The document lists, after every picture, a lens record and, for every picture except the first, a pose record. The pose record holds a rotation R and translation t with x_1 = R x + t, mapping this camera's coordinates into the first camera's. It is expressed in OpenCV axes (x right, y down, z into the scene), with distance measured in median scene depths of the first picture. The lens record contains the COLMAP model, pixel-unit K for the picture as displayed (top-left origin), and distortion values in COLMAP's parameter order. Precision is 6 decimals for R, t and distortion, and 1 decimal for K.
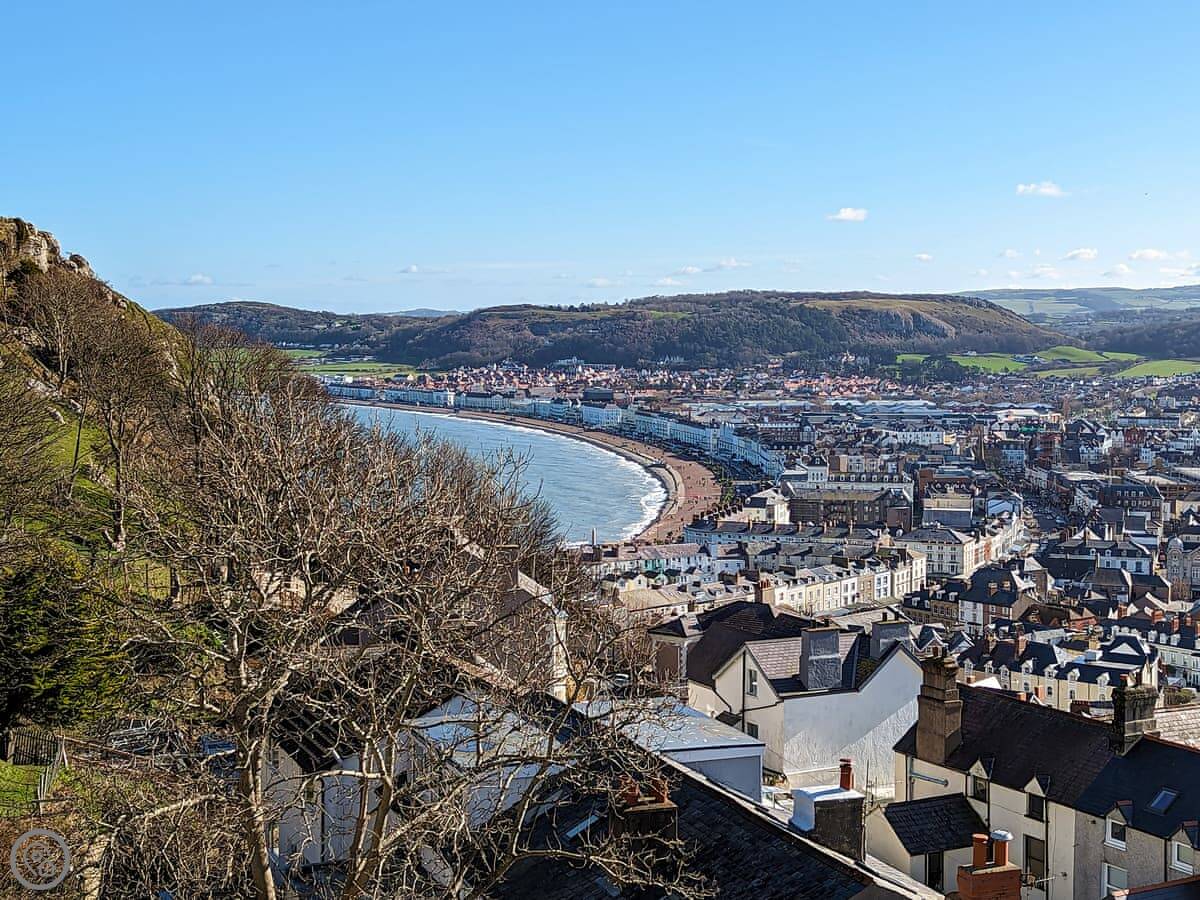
lens RADIAL K [[1607.4, 0, 600.0], [0, 1607.4, 450.0], [0, 0, 1]] dist [0.006160, -0.026911]
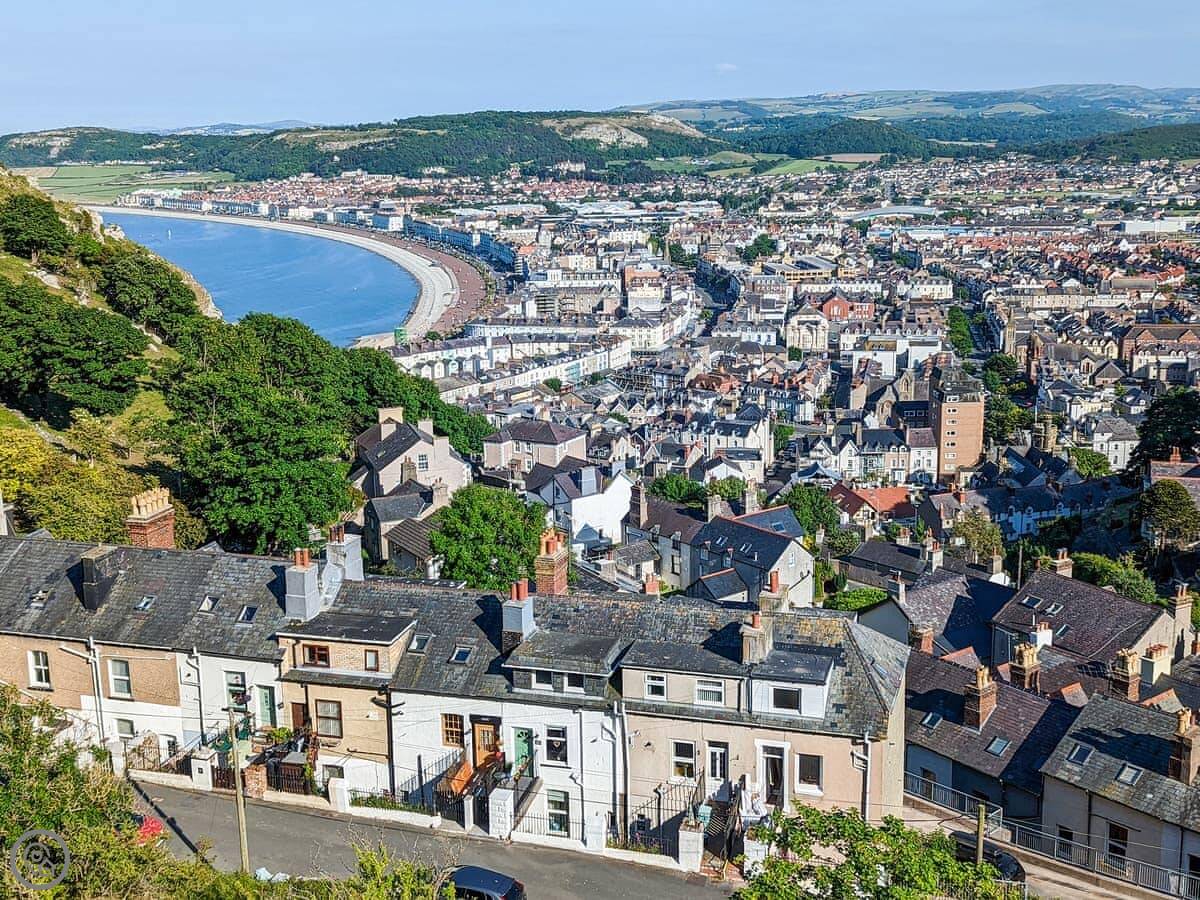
lens RADIAL K [[1607.4, 0, 600.0], [0, 1607.4, 450.0], [0, 0, 1]] dist [0.006160, -0.026911]
pose [[0.982797, -0.066178, 0.172423, -0.065114], [0.028377, 0.976620, 0.213093, -0.110510], [-0.182494, -0.204534, 0.961697, -0.328666]]
